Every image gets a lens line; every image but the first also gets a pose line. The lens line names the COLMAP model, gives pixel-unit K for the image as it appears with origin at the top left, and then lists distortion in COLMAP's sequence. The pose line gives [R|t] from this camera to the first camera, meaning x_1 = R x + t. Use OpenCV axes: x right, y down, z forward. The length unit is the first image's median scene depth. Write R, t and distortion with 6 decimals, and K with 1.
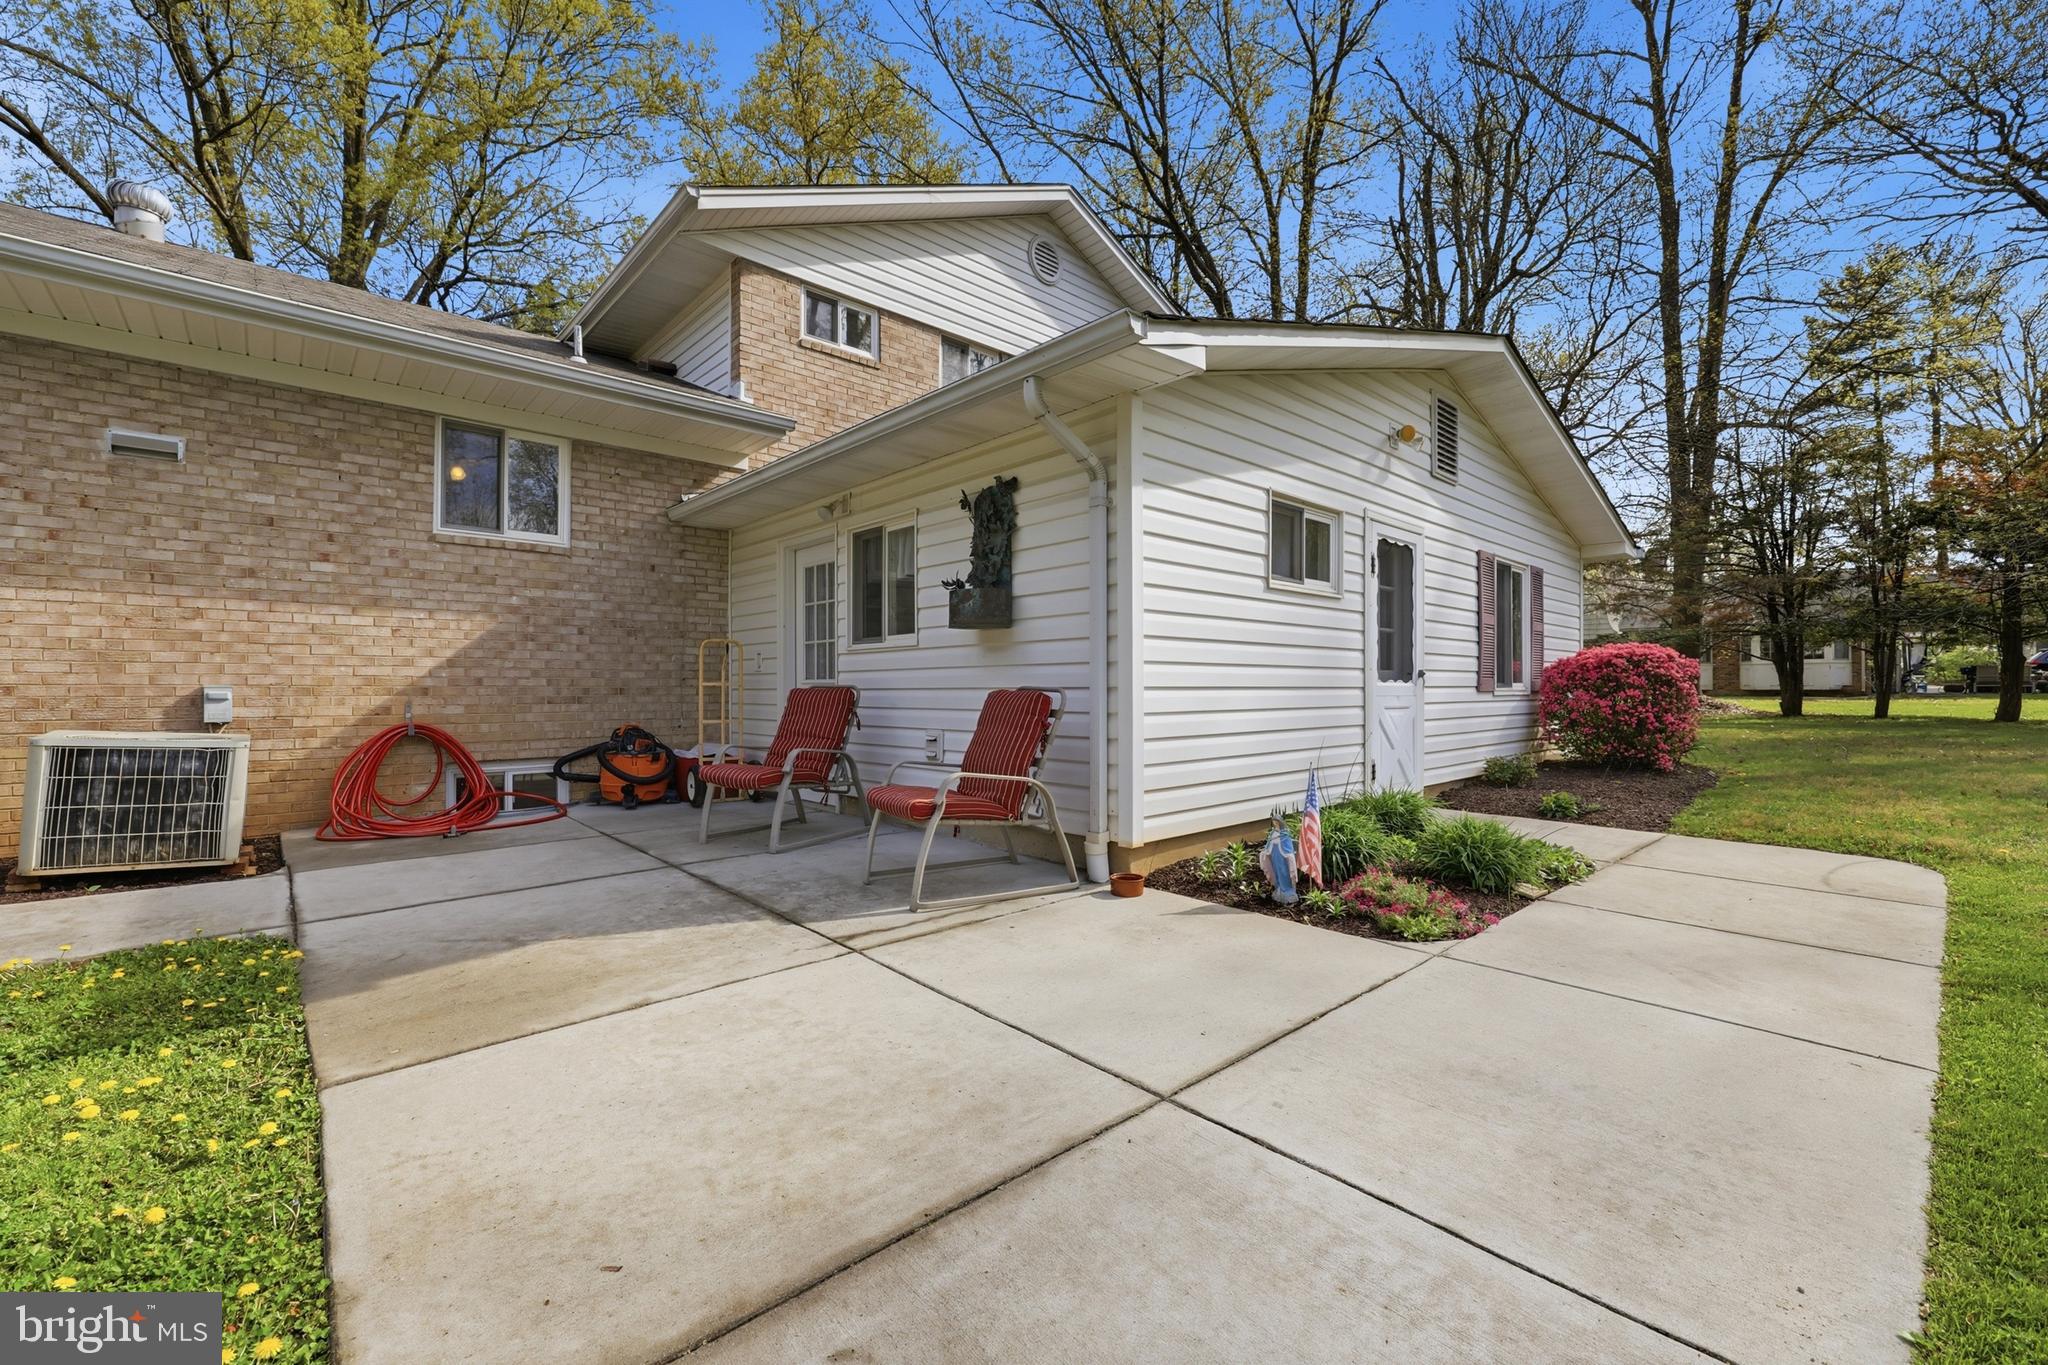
lens RADIAL K [[852.3, 0, 1022.8], [0, 852.3, 678.5], [0, 0, 1]] dist [0.002966, 0.000326]
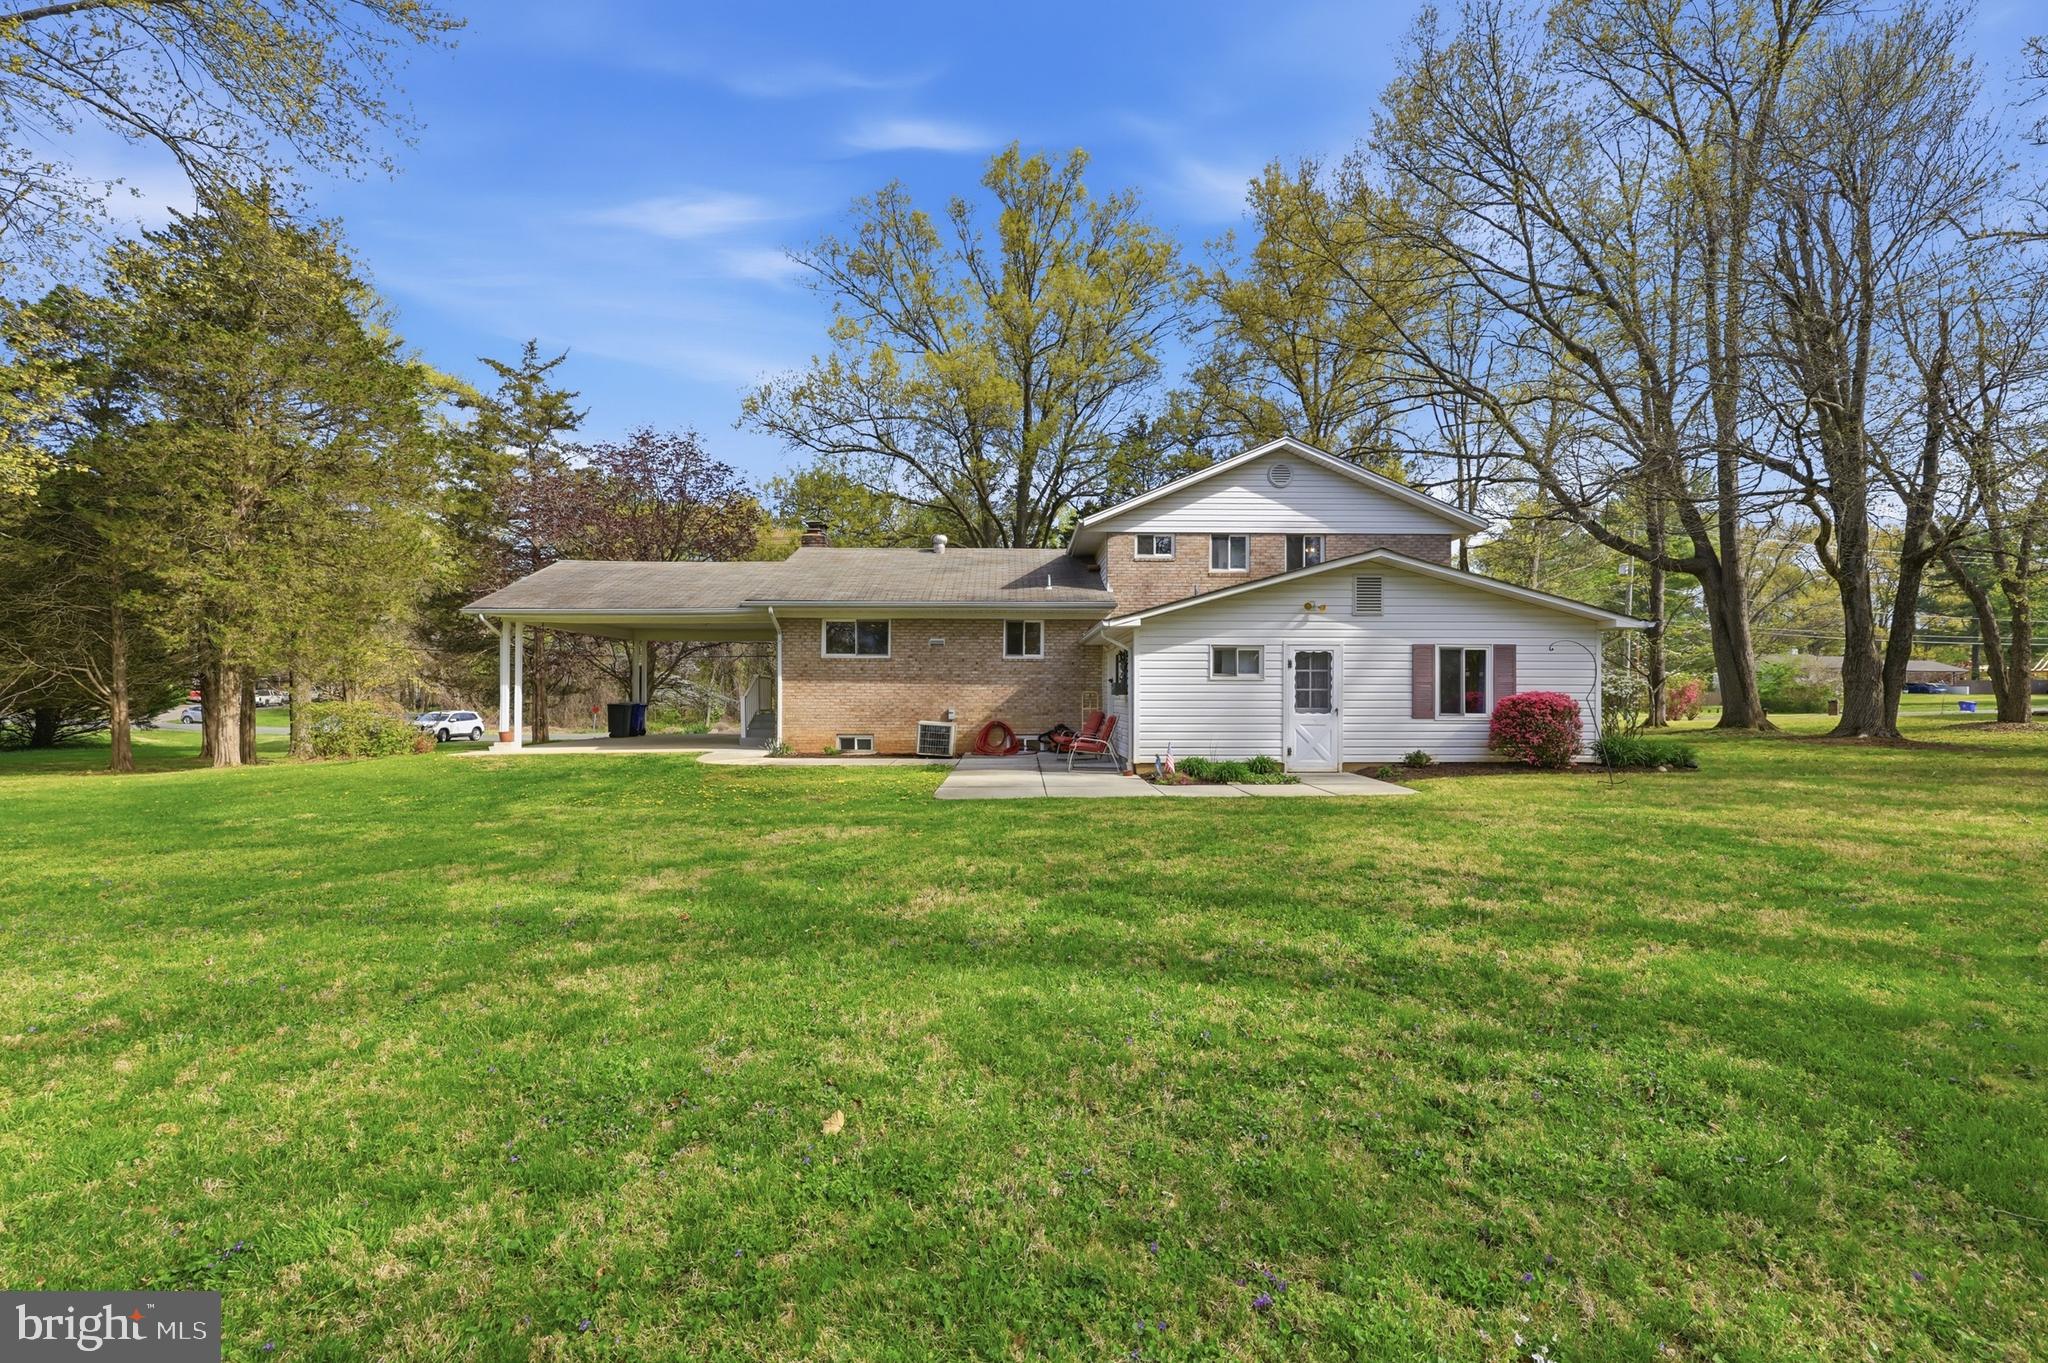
lens RADIAL K [[852.3, 0, 1025.4], [0, 852.3, 689.6], [0, 0, 1]] dist [0.002966, 0.000326]
pose [[0.754338, -0.001156, -0.656486, 1.305489], [0.004881, 0.999981, 0.003847, -0.068276], [0.656469, -0.006106, 0.754329, -1.186230]]
